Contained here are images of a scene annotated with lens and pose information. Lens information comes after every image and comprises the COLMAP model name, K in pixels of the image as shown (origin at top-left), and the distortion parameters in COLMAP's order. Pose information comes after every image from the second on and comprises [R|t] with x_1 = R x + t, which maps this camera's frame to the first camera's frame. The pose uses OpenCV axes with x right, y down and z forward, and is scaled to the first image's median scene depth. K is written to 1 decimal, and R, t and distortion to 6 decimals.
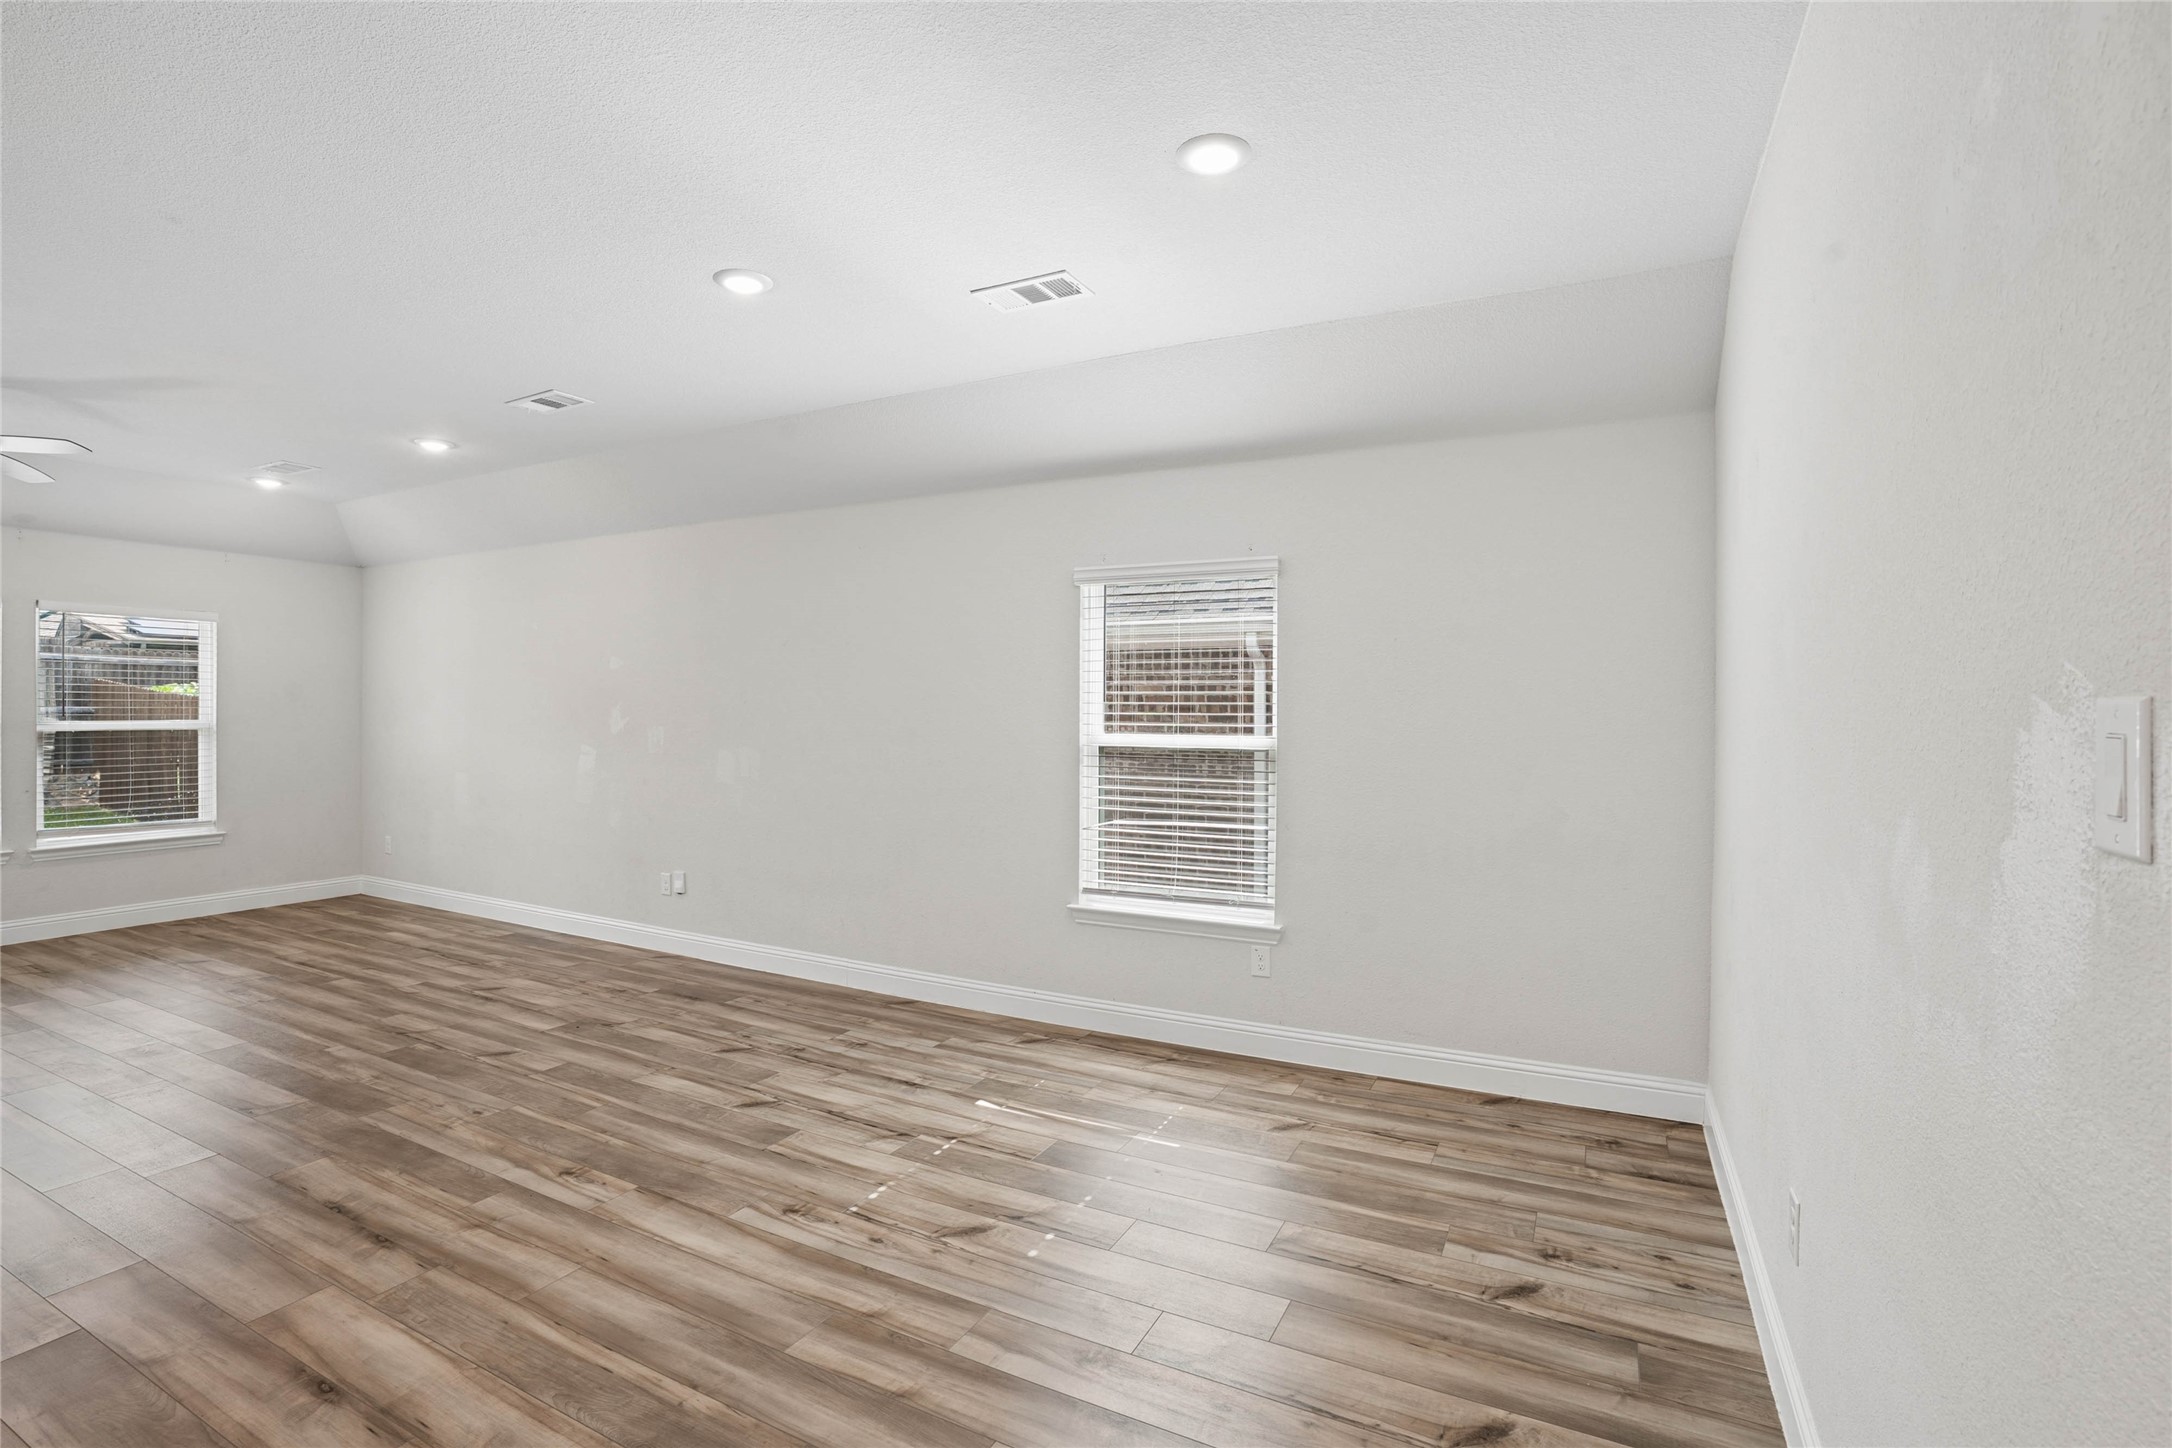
lens RADIAL K [[1017.3, 0, 1084.3], [0, 1017.3, 692.0], [0, 0, 1]] dist [-0.085696, 0.033358]
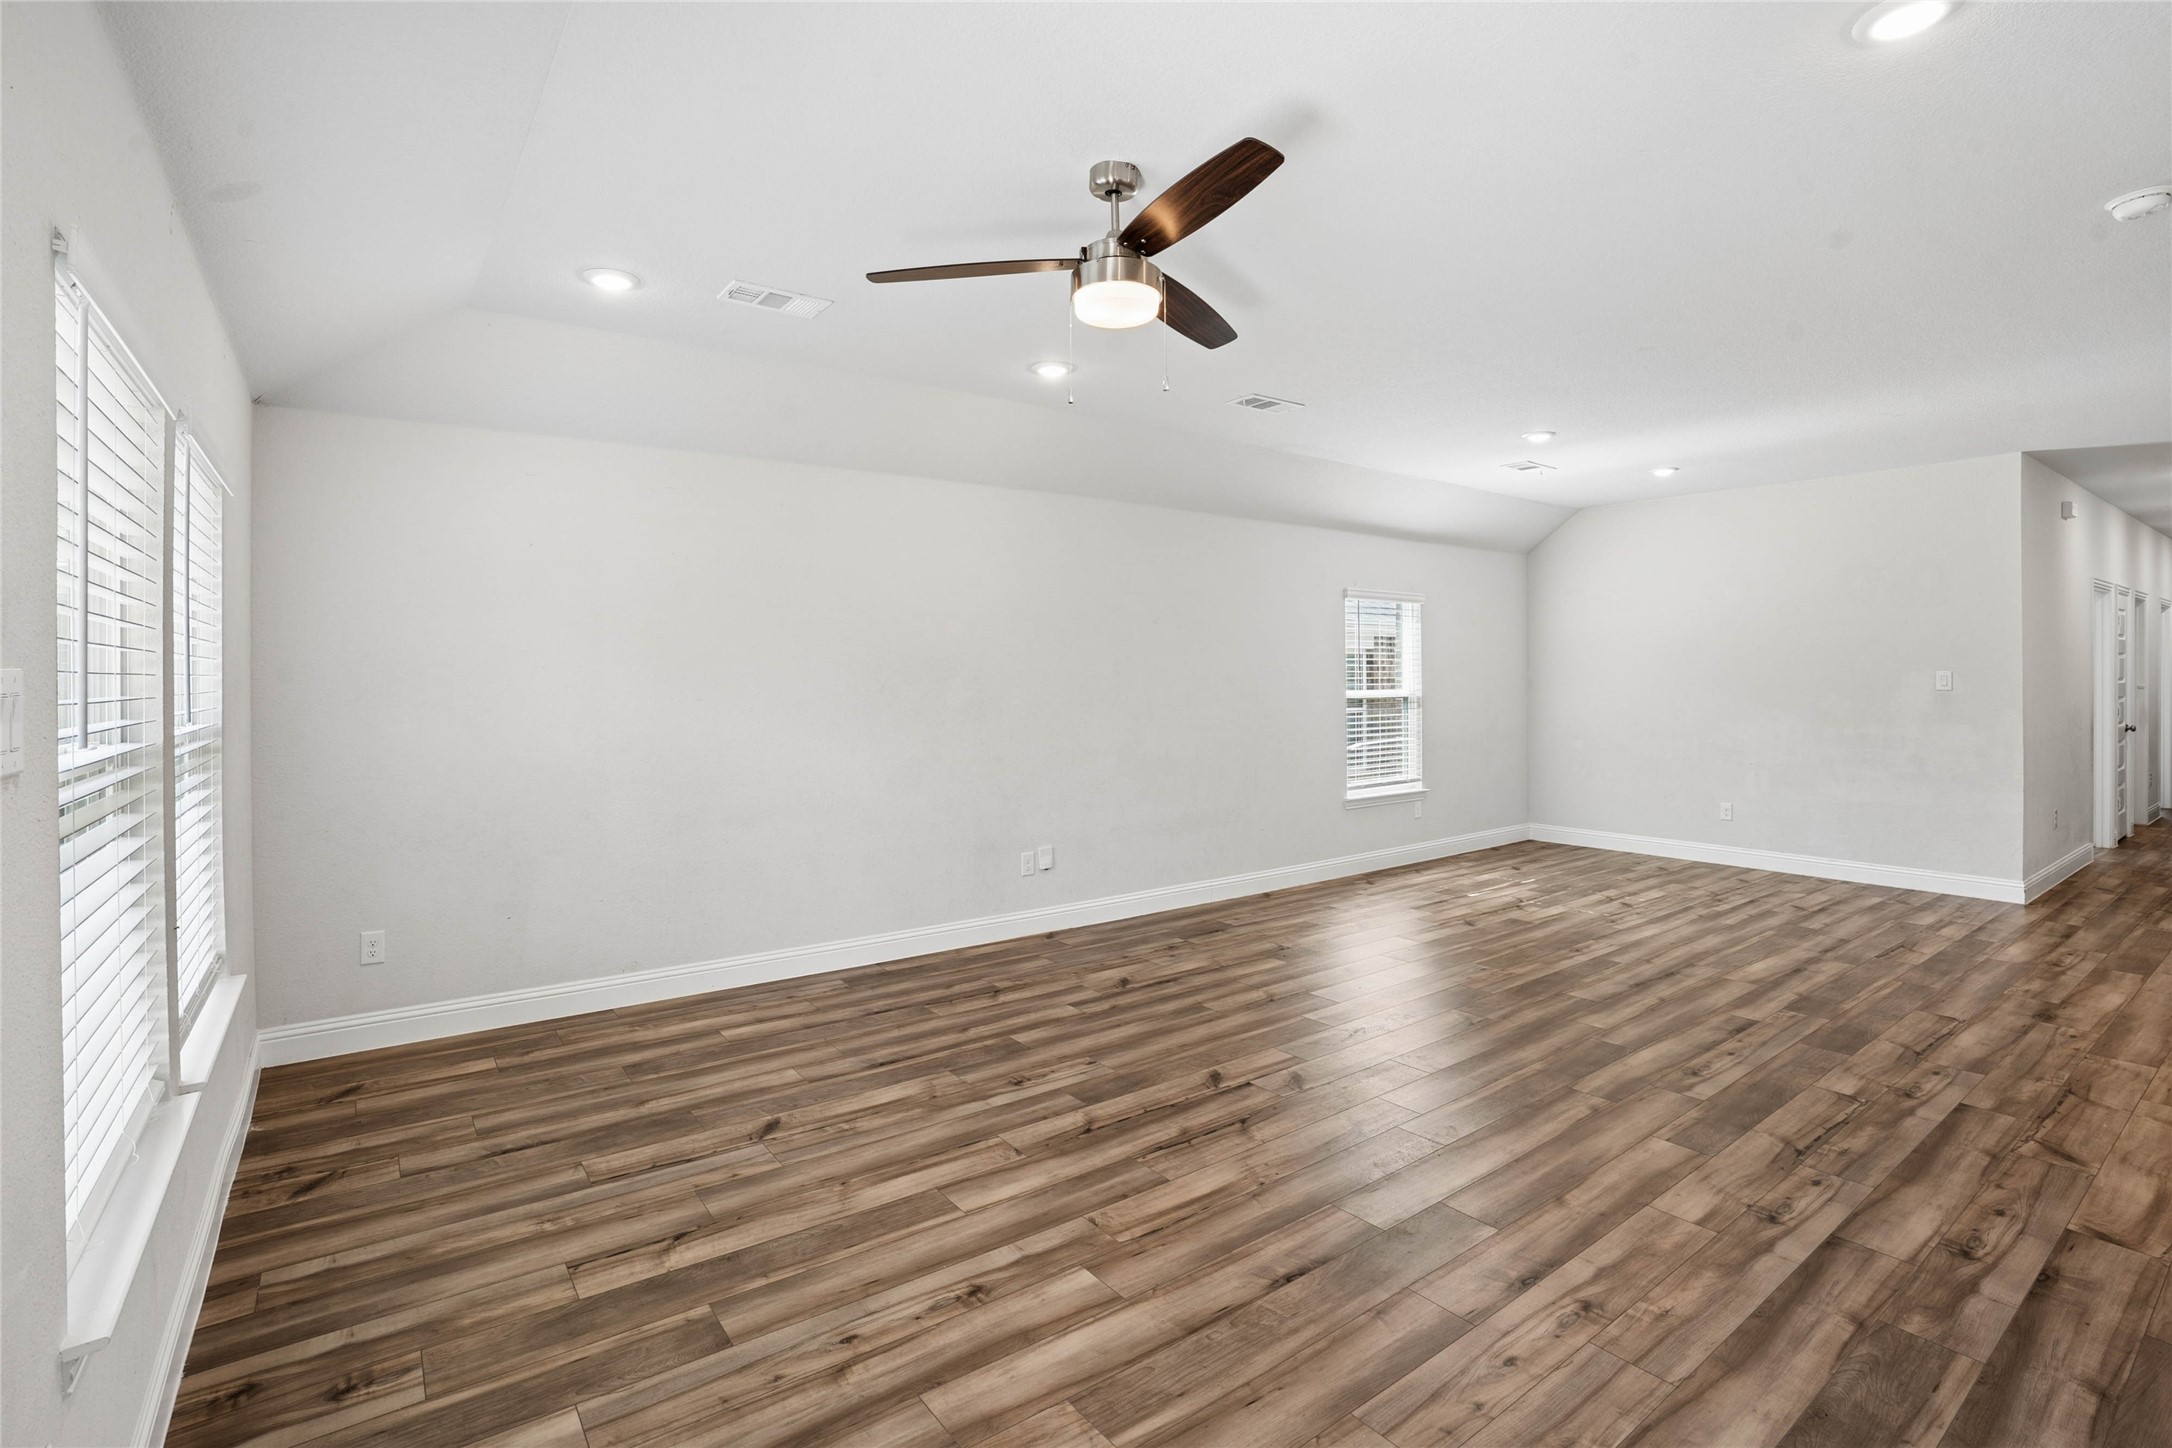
lens RADIAL K [[1017.3, 0, 1084.3], [0, 1017.3, 692.0], [0, 0, 1]] dist [-0.085696, 0.033358]
pose [[0.434785, -0.020401, 0.900303, -1.913060], [-0.005172, 0.999670, 0.025150, 0.004945], [-0.900519, -0.015591, 0.434536, 0.810129]]
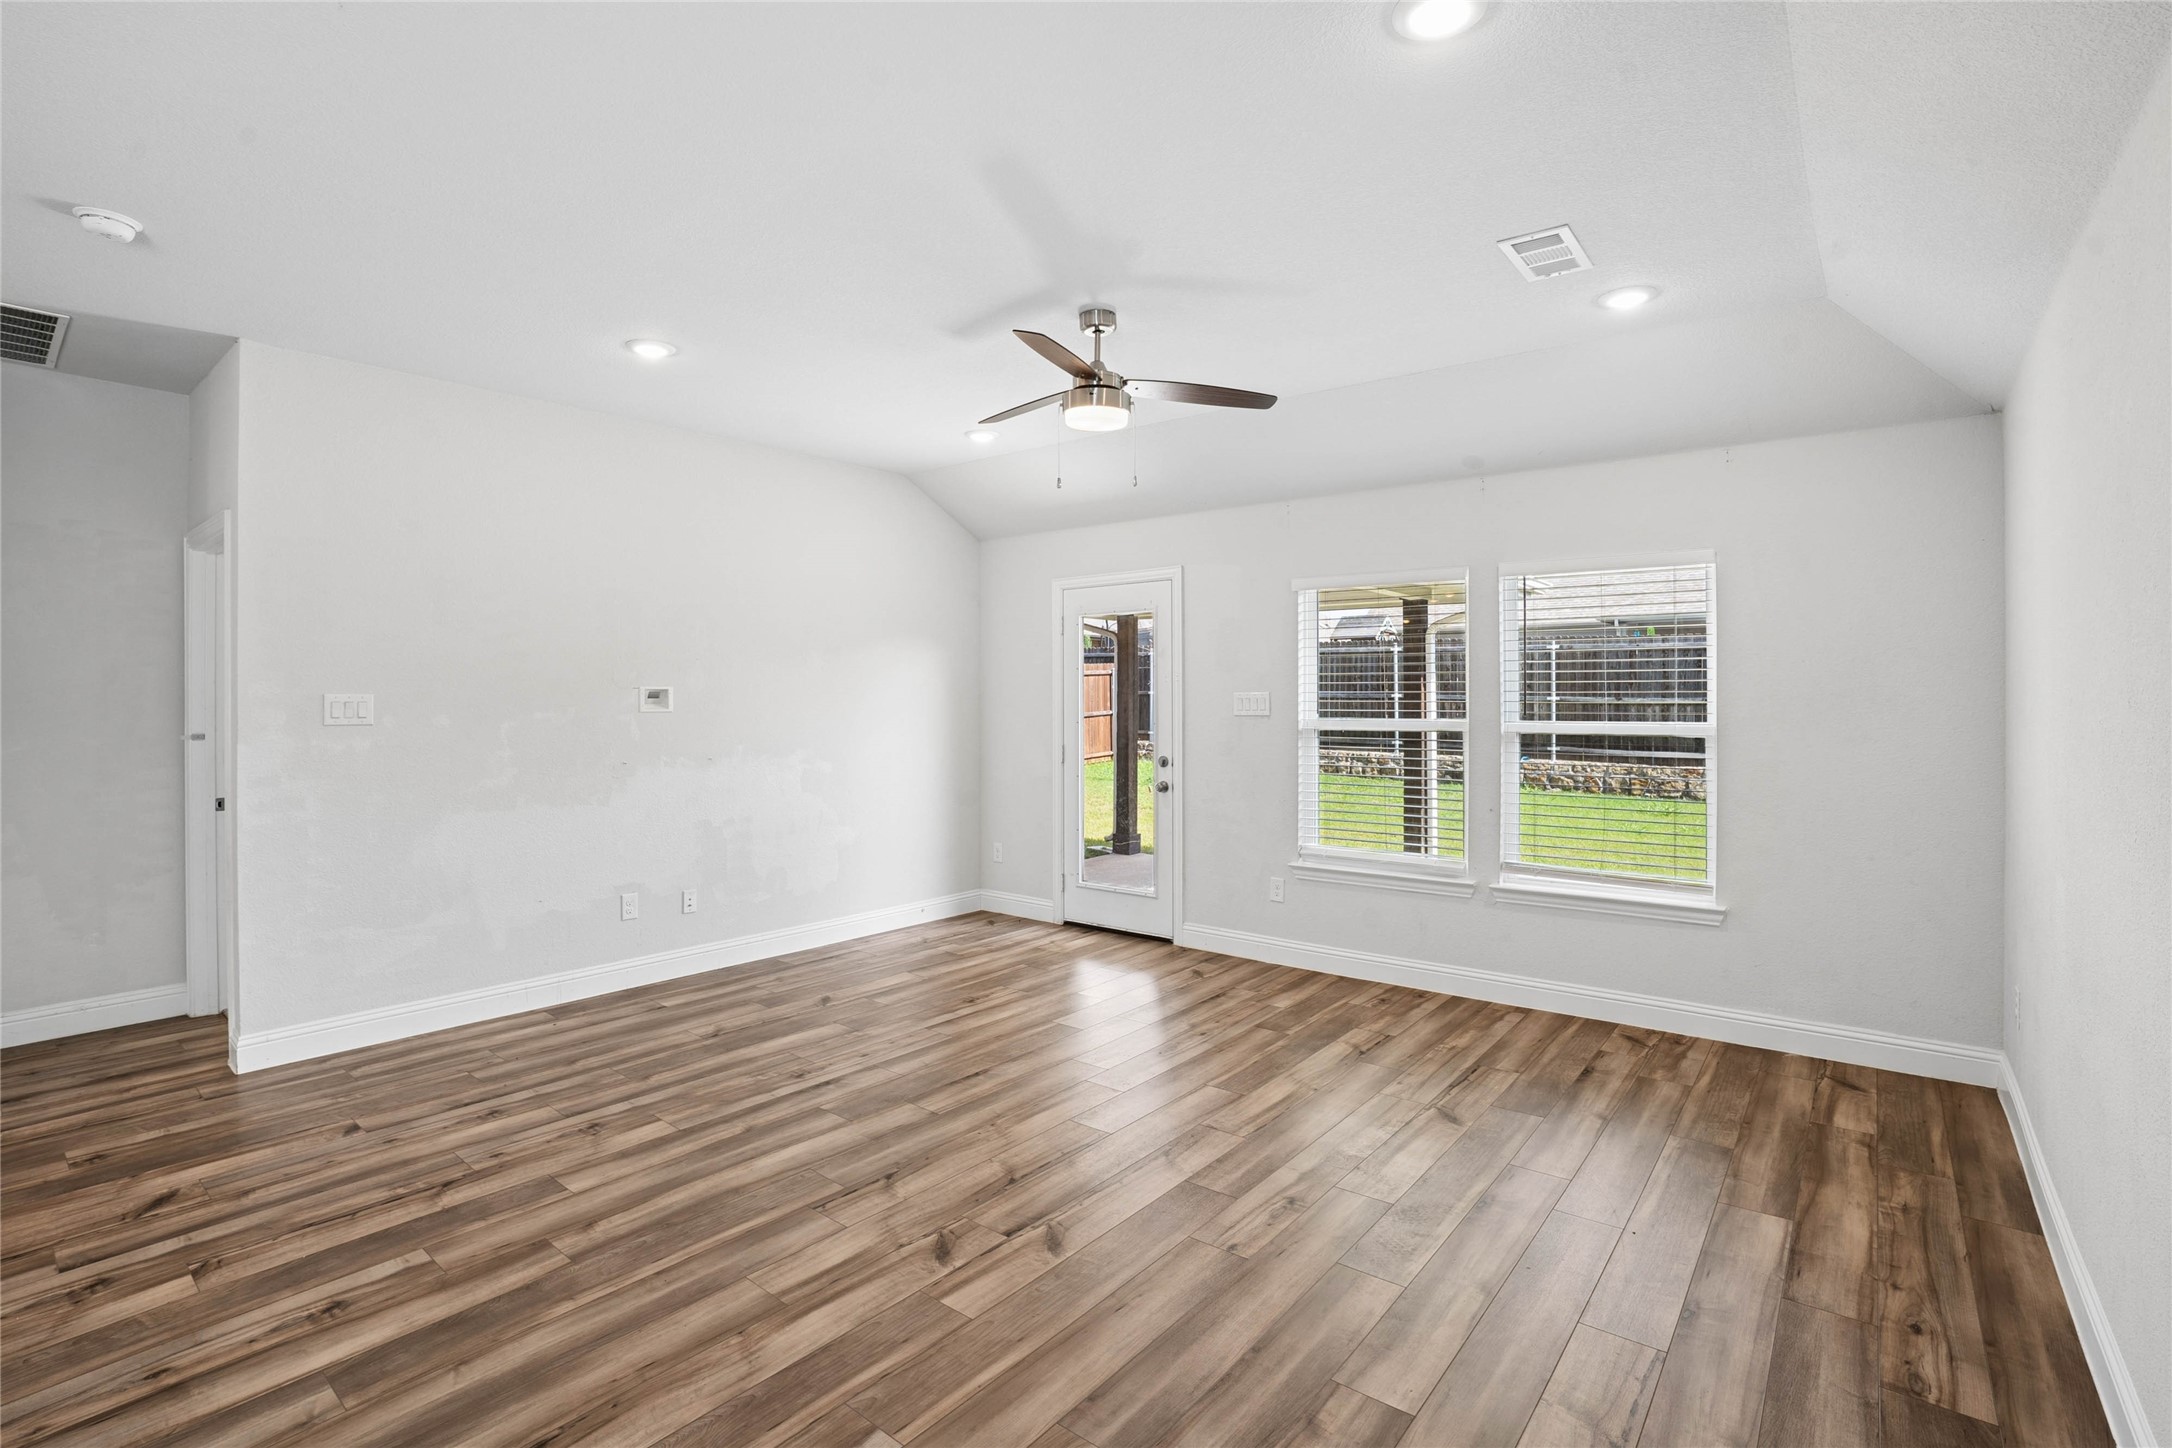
lens RADIAL K [[1017.3, 0, 1084.3], [0, 1017.3, 692.0], [0, 0, 1]] dist [-0.085696, 0.033358]
pose [[-0.196143, -0.007680, -0.980545, -0.355909], [0.013346, 0.999856, -0.010501, 0.017494], [0.980484, -0.015146, -0.196012, 1.261599]]
